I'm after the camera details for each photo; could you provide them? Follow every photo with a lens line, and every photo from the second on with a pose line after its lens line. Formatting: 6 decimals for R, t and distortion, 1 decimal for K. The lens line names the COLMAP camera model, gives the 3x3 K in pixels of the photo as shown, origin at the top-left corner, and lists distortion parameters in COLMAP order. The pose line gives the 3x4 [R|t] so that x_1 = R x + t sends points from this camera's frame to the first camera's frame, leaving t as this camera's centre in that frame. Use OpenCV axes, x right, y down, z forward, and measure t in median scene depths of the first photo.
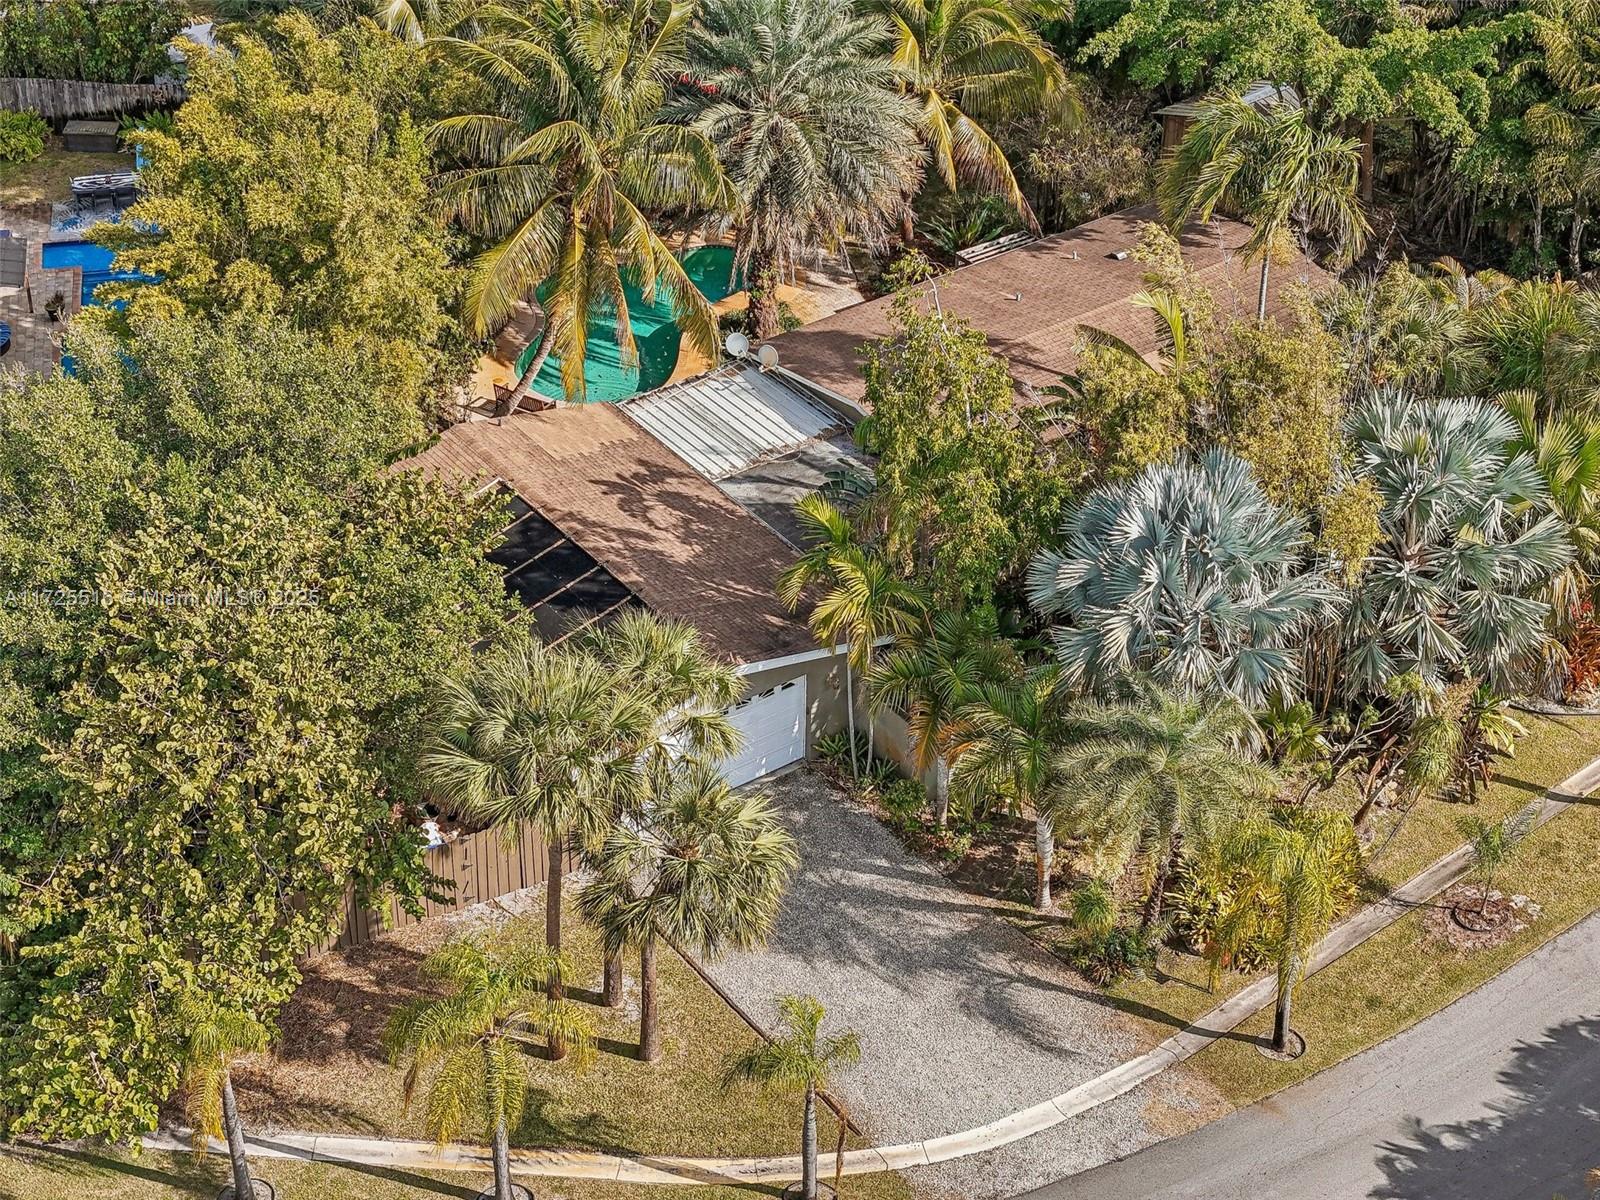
lens RADIAL K [[3255.0, 0, 800.0], [0, 3255.0, 600.0], [0, 0, 1]] dist [-0.332898, 0.123604]
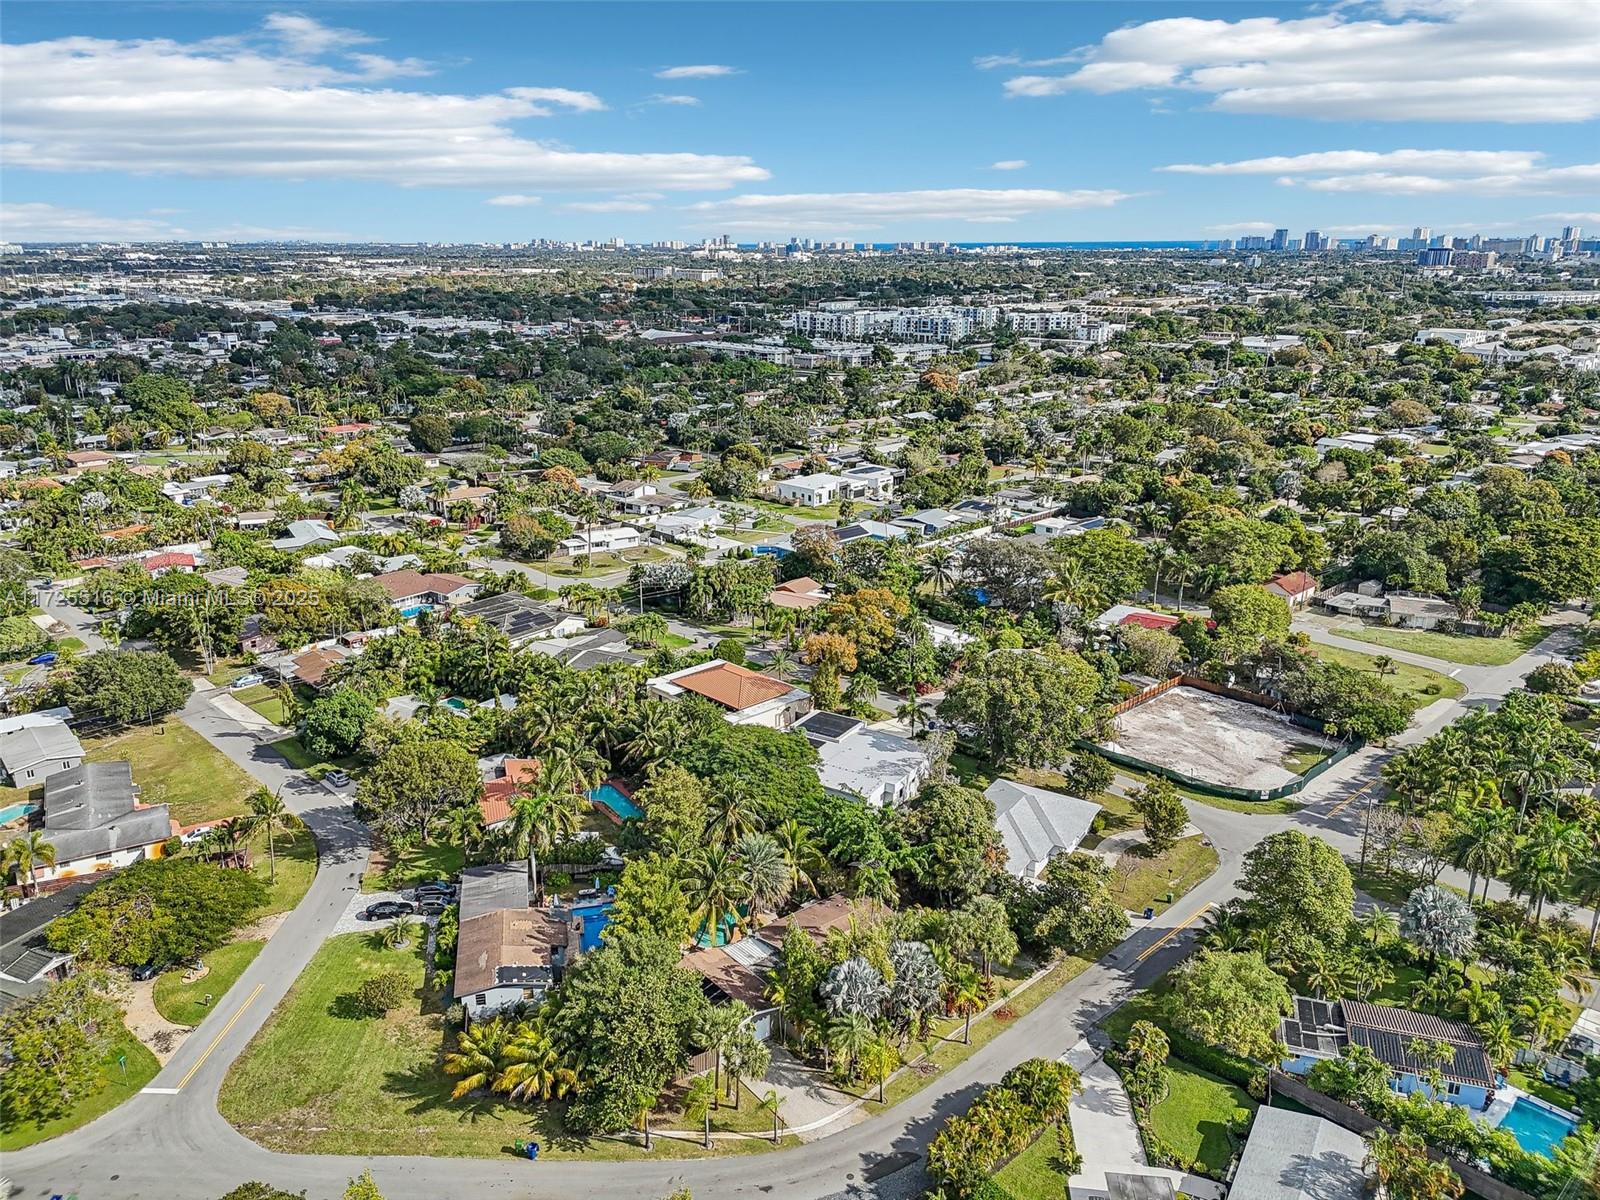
lens RADIAL K [[1167.9, 0, 791.7], [0, 1167.9, 590.3], [0, 0, 1]] dist [0.160166, -0.242613]
pose [[0.998685, -0.017542, 0.048162, -0.036821], [0.032454, 0.943689, -0.329237, 0.012006], [-0.039674, 0.330367, 0.943018, -0.711279]]
